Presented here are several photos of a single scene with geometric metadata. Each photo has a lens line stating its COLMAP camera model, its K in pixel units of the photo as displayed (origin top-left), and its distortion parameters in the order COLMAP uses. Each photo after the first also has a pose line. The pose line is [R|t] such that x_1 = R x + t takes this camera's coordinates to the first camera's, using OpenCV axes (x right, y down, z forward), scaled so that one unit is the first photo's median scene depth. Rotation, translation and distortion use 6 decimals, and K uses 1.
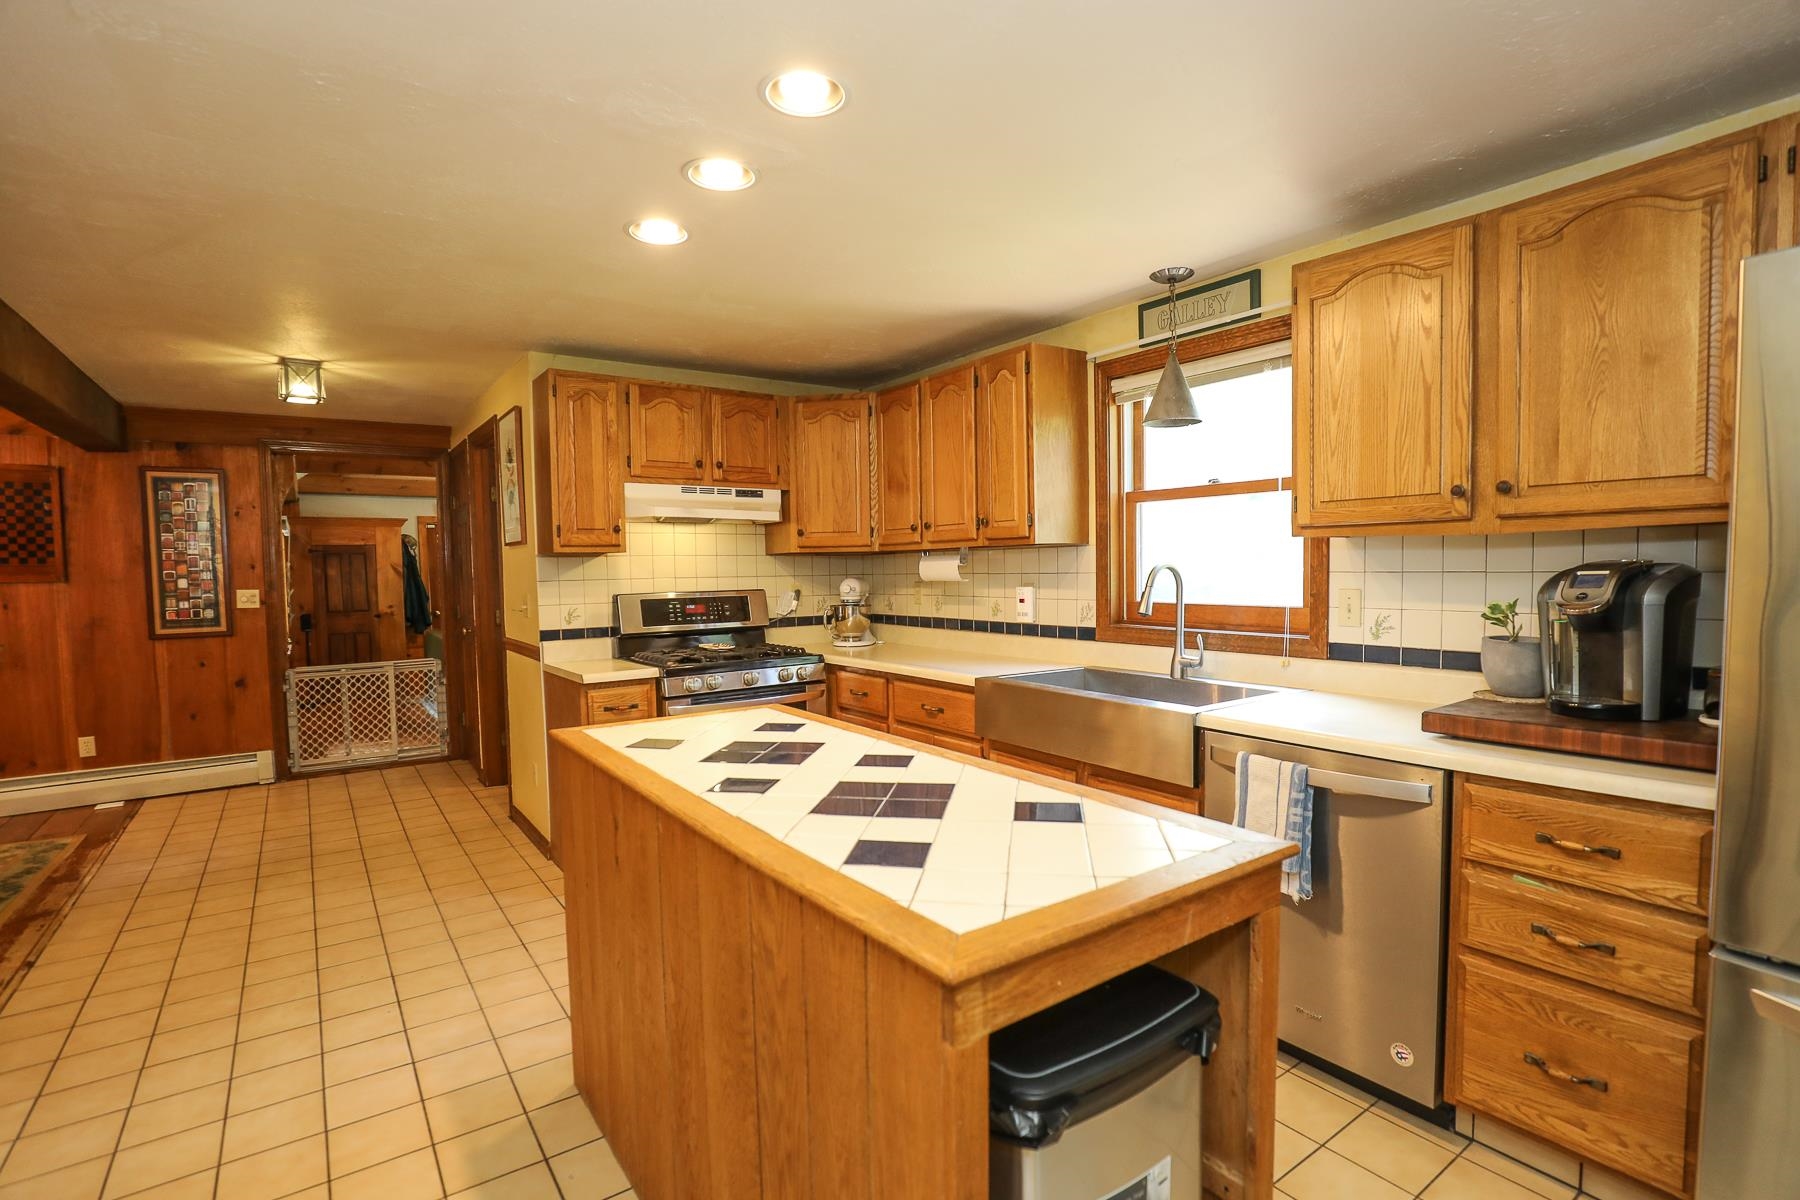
lens RADIAL K [[846.8, 0, 909.5], [0, 846.8, 609.2], [0, 0, 1]] dist [-0.037336, 0.008385]
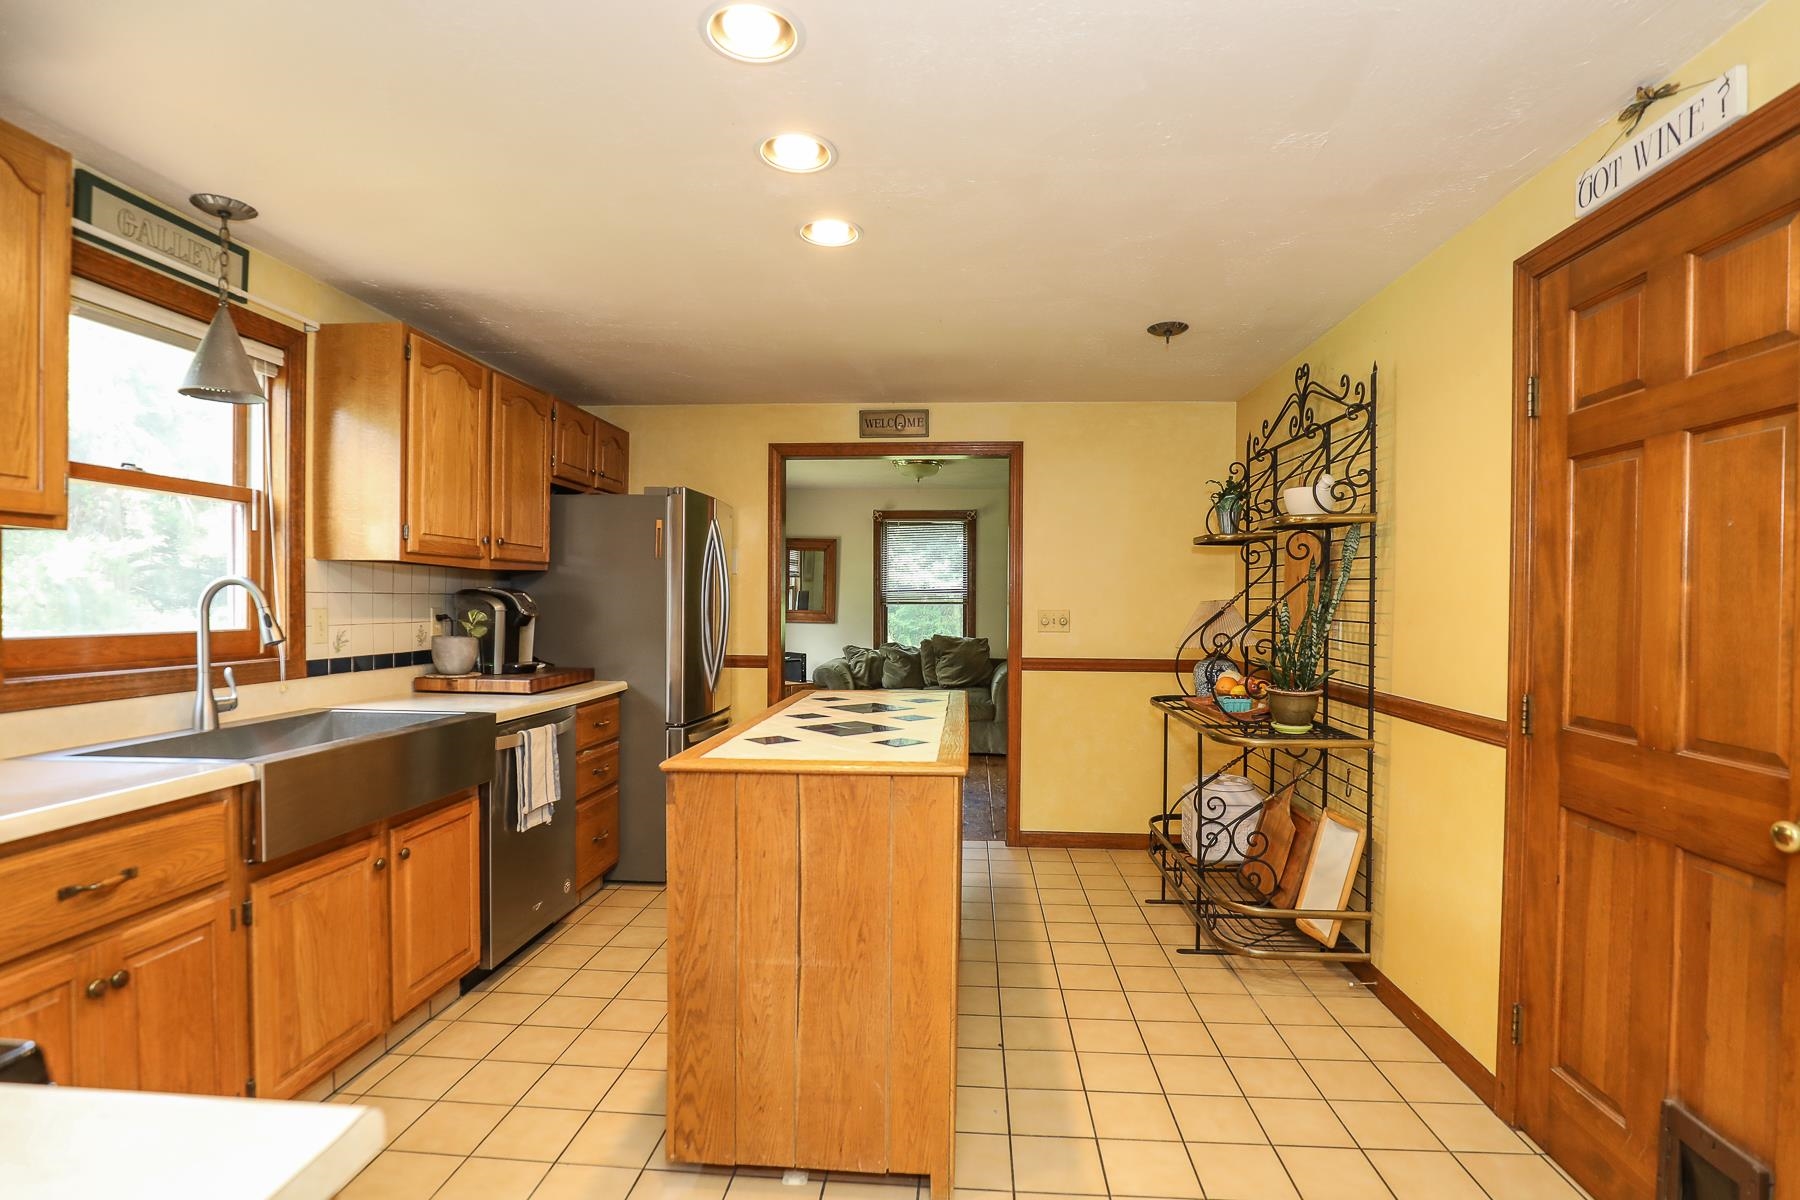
lens RADIAL K [[871.8, 0, 904.9], [0, 871.8, 611.7], [0, 0, 1]] dist [-0.028781, 0.001276]
pose [[-0.759505, 0.001913, 0.650499, -0.443885], [0.038152, 0.998405, 0.041609, -0.021686], [-0.649382, 0.056420, -0.758367, 0.793191]]
